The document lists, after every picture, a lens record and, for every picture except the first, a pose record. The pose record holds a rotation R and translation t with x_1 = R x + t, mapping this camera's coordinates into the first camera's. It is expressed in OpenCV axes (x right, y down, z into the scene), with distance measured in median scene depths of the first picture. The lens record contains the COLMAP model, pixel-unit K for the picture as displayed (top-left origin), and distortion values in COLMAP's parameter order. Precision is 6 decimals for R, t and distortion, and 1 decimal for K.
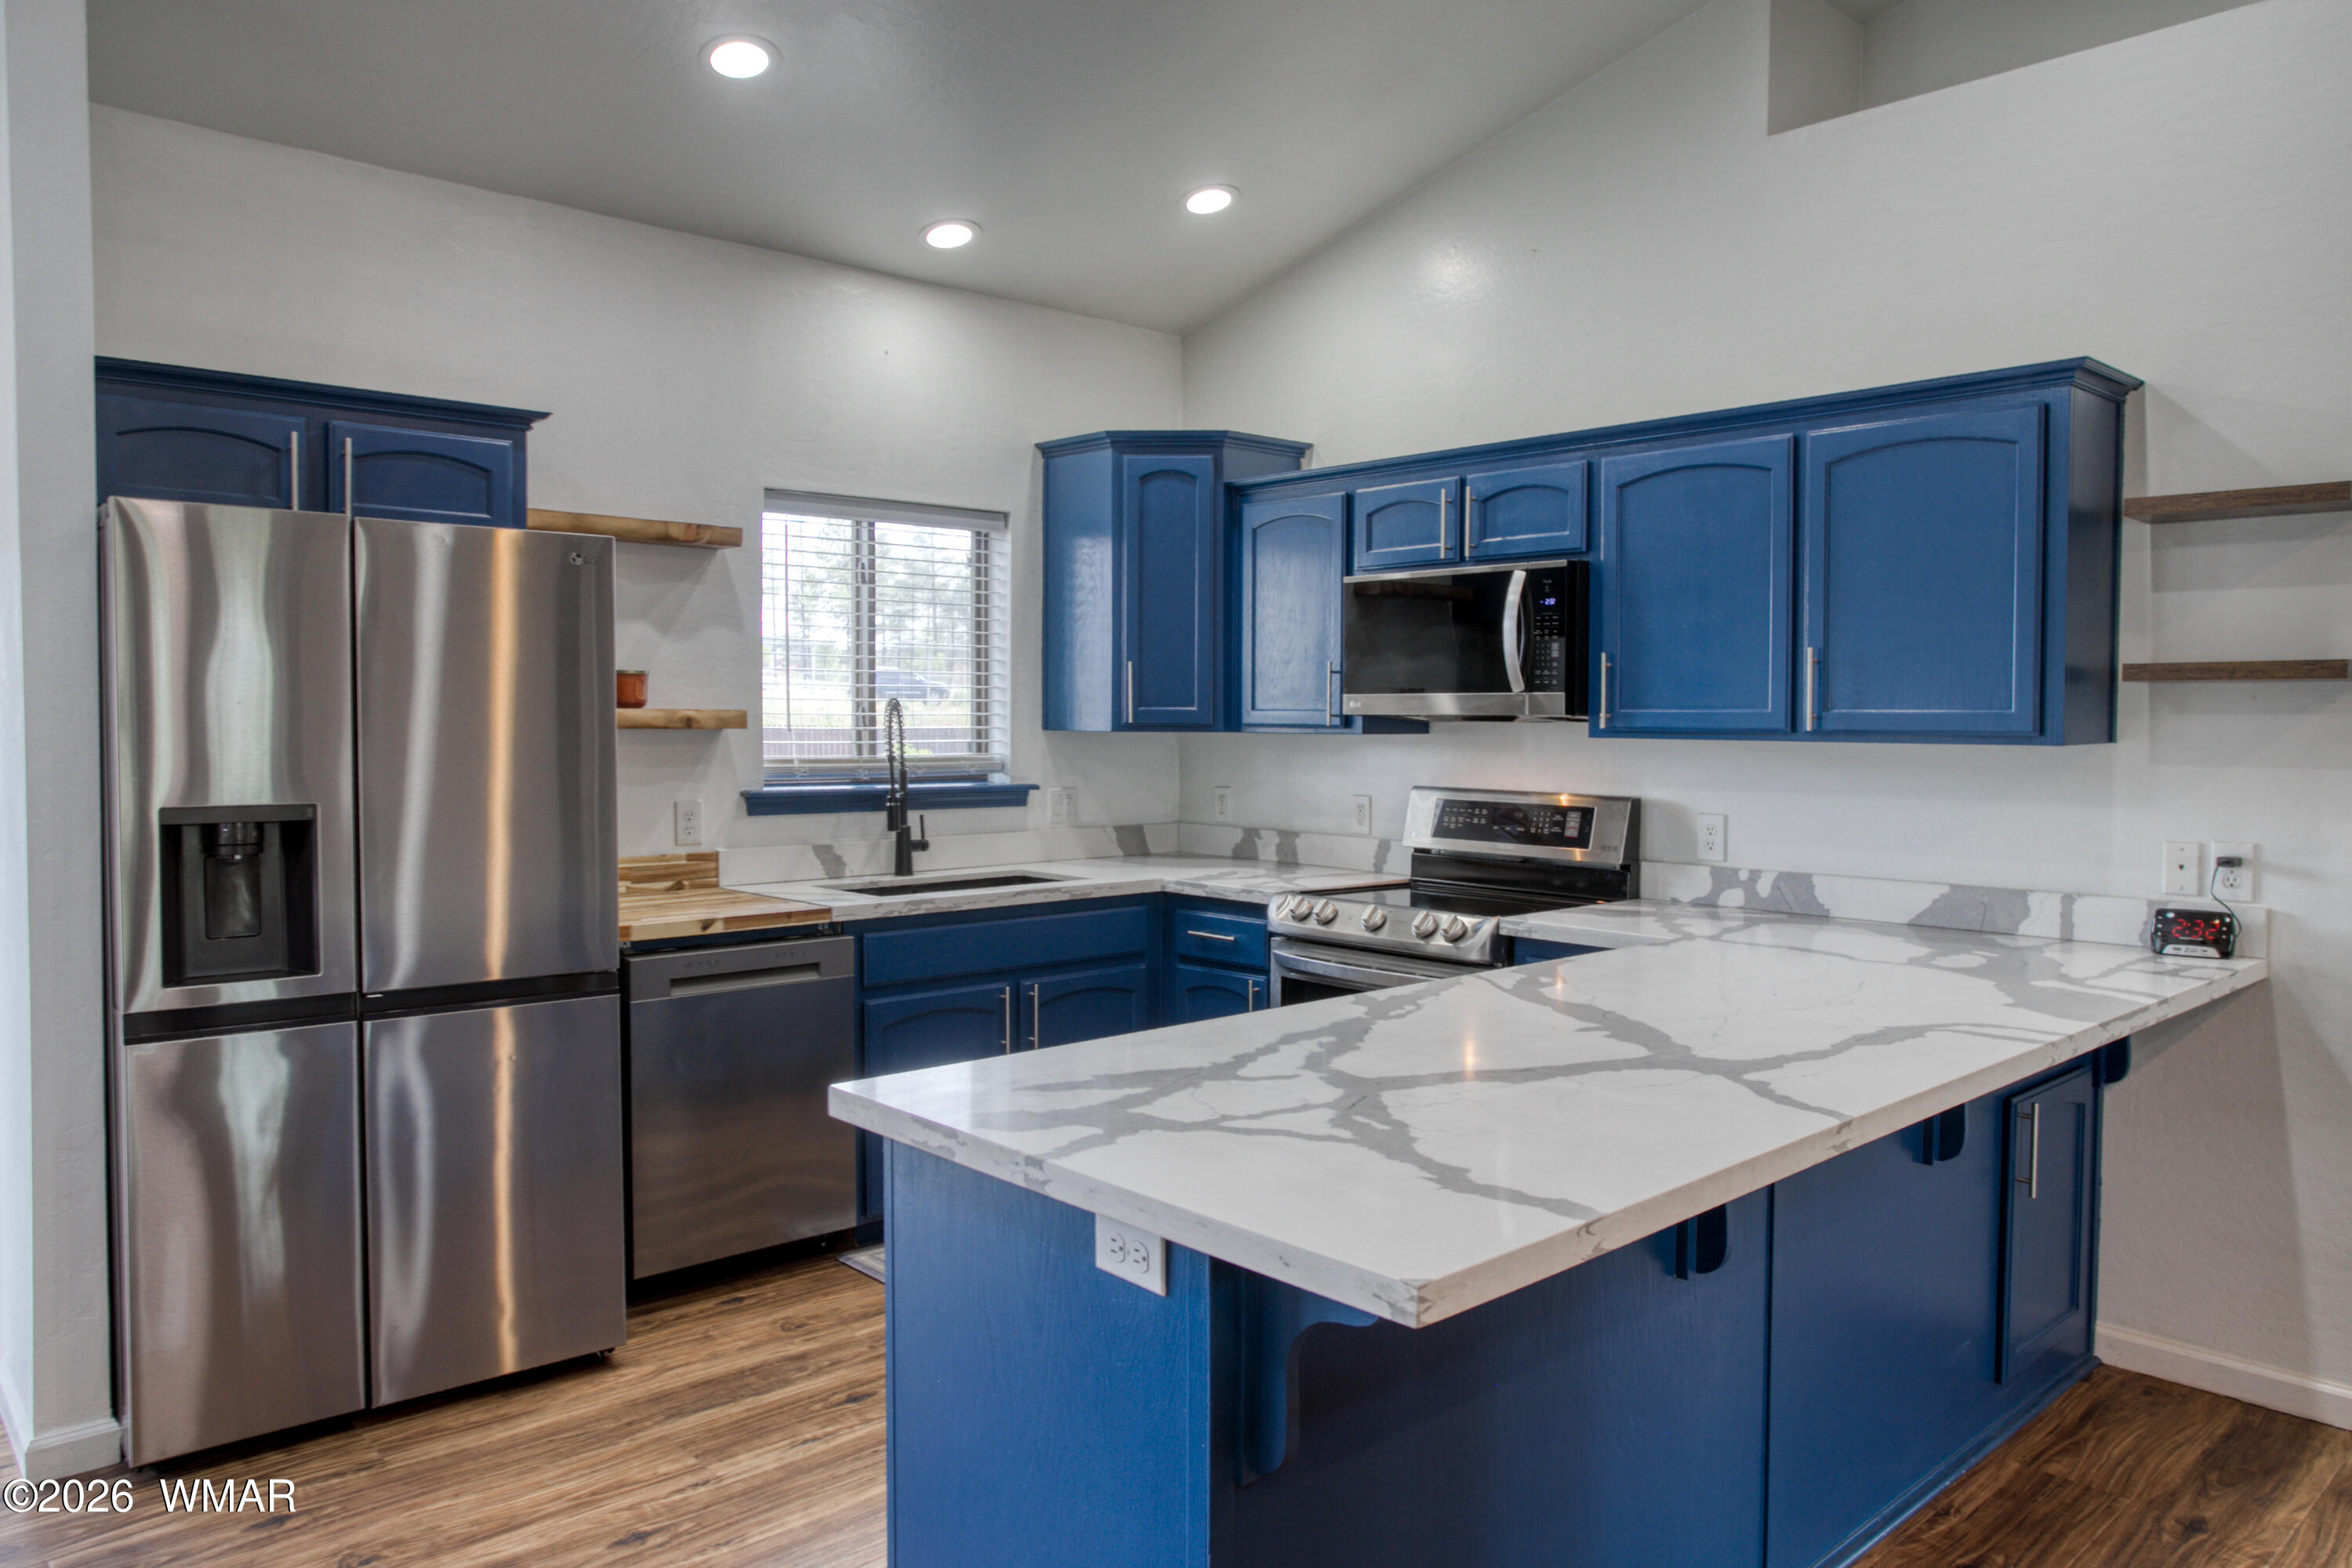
lens RADIAL K [[1591.2, 0, 1203.4], [0, 1591.2, 777.6], [0, 0, 1]] dist [-0.053972, 0.000303]
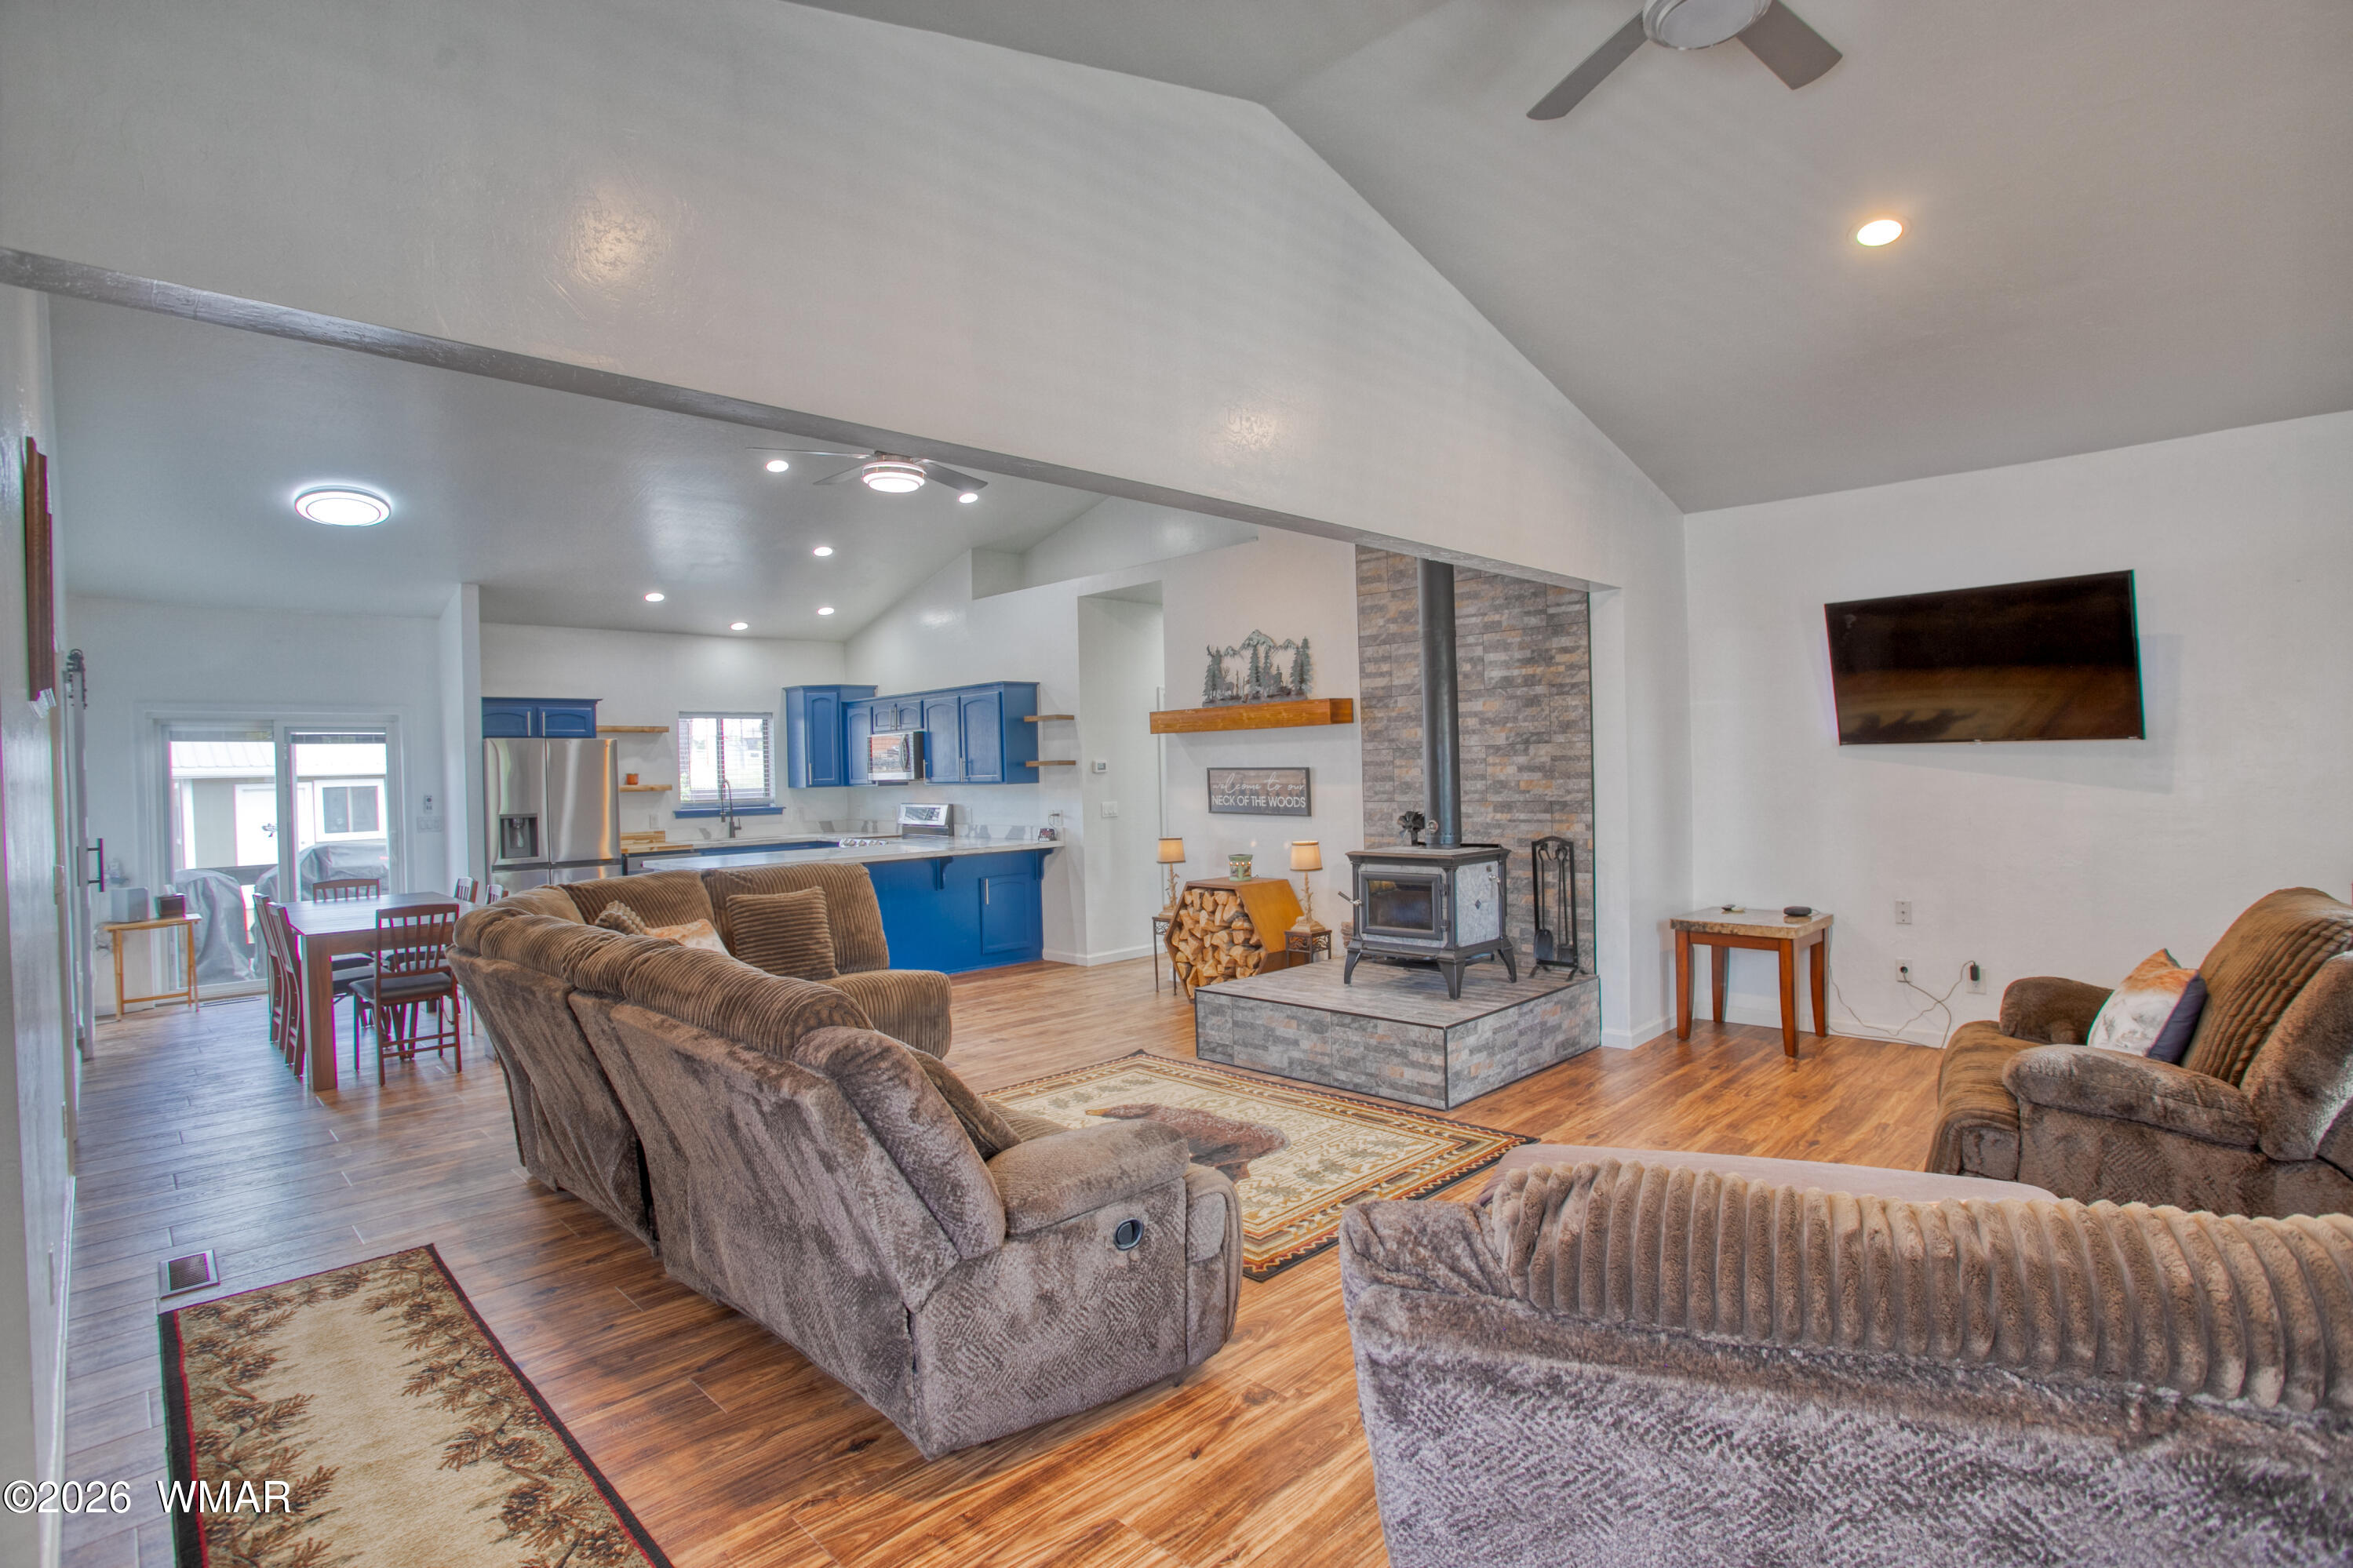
lens RADIAL K [[1130.9, 0, 1176.5], [0, 1130.9, 784.0], [0, 0, 1]] dist [-0.043279, 0.000037]
pose [[0.999196, -0.031613, 0.024669, 0.615297], [0.032250, 0.999145, -0.025877, 0.043264], [-0.023830, 0.026652, 0.999361, -1.168365]]
